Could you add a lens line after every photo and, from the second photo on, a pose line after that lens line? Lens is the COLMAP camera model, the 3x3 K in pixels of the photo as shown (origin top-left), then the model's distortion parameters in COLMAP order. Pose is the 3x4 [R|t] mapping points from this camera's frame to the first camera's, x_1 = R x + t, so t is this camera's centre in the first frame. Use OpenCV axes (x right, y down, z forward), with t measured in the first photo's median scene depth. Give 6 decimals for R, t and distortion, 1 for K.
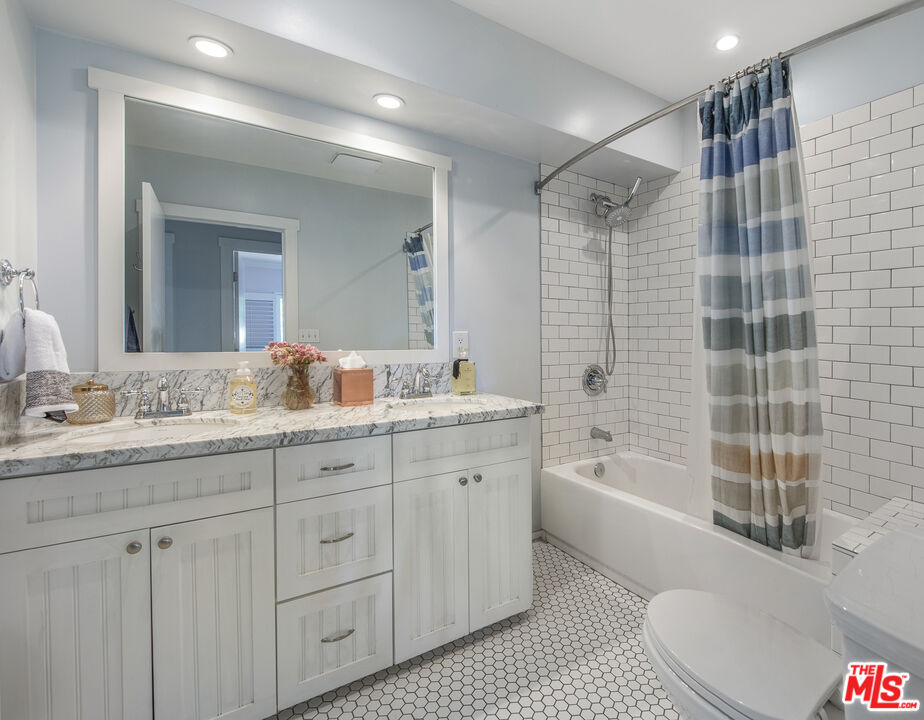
lens RADIAL K [[425.0, 0, 462.5], [0, 425.0, 343.6], [0, 0, 1]] dist [-0.000233, -0.000965]
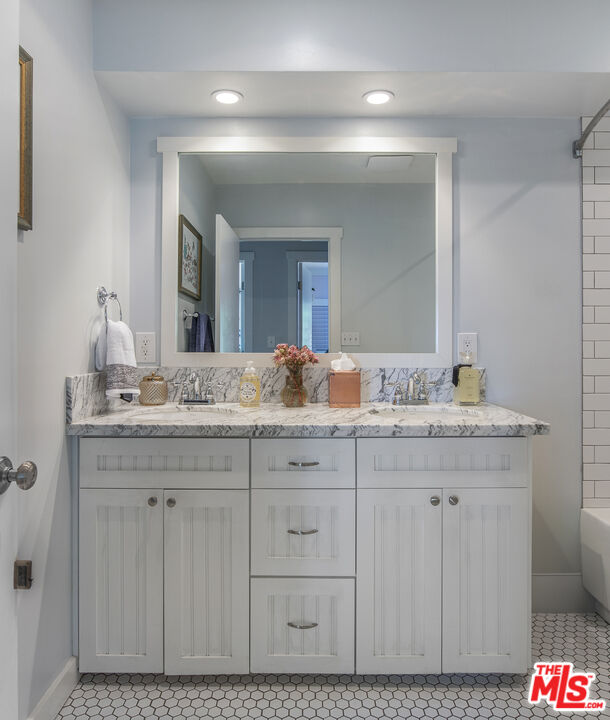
lens RADIAL K [[446.8, 0, 304.3], [0, 446.8, 344.1], [0, 0, 1]] dist [-0.003305, -0.004269]
pose [[0.852184, 0.002326, -0.523238, 0.245982], [-0.005372, 0.999976, -0.004305, 0.000310], [0.523215, 0.006479, 0.852176, 0.051396]]
